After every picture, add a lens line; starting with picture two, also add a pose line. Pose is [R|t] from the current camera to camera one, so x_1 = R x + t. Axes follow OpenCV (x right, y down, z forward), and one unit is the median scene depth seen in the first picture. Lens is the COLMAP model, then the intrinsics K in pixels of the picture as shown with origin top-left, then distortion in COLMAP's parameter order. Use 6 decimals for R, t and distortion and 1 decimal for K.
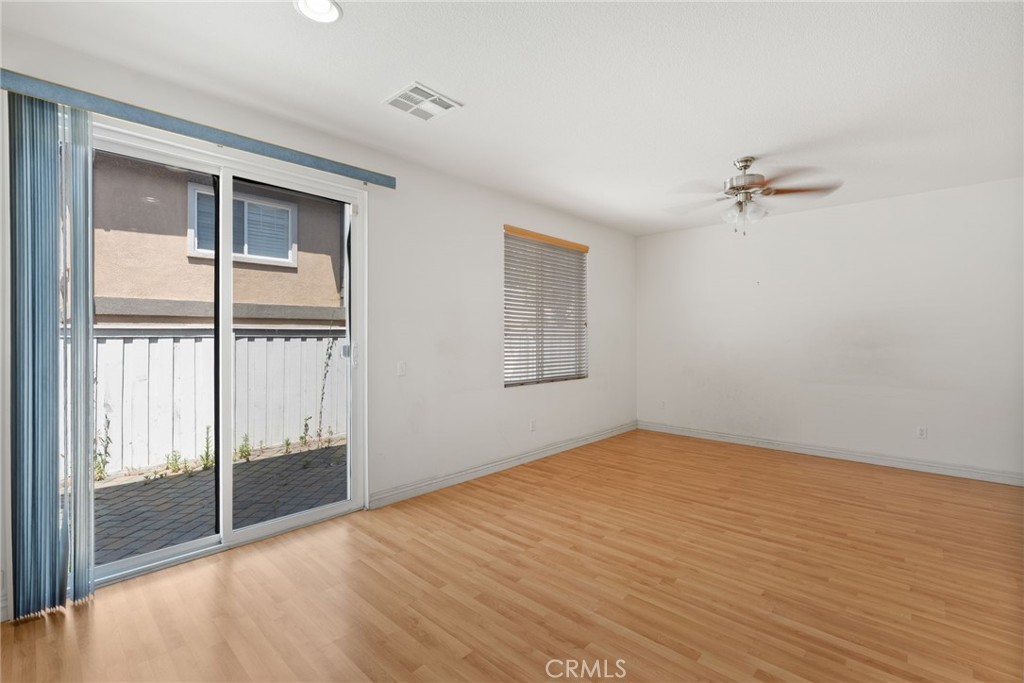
lens RADIAL K [[452.0, 0, 514.8], [0, 452.0, 337.5], [0, 0, 1]] dist [-0.004761, -0.000226]
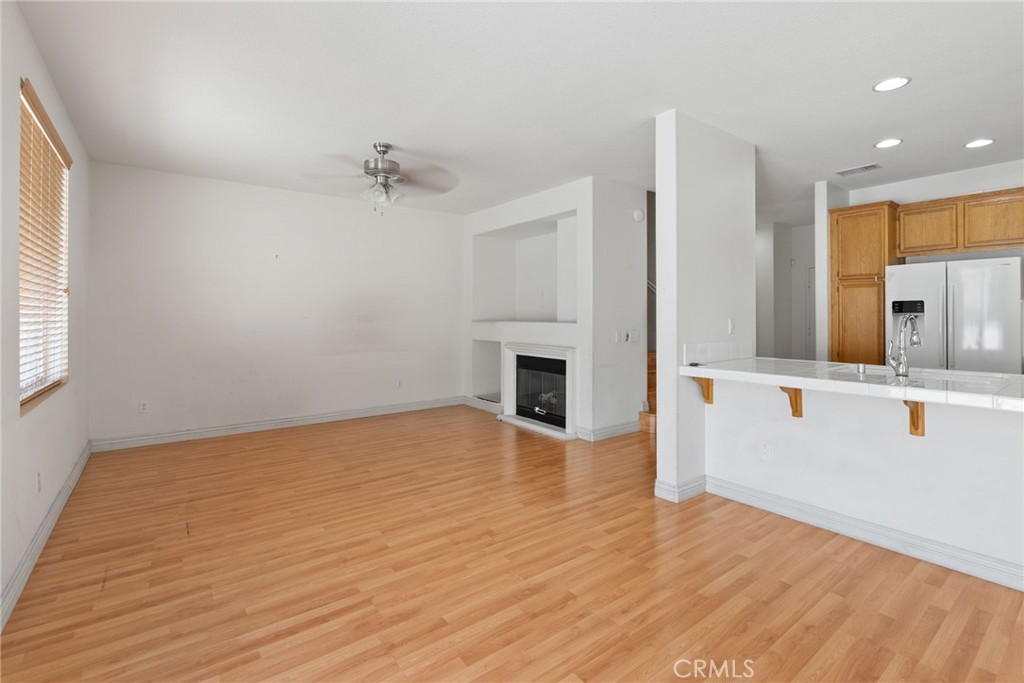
lens RADIAL K [[473.3, 0, 514.2], [0, 473.3, 313.6], [0, 0, 1]] dist [-0.003167, -0.000358]
pose [[0.172801, 0.002135, 0.984954, -0.562946], [0.001833, 0.999995, -0.002489, 0.006718], [-0.984955, 0.002236, 0.172796, 0.536114]]
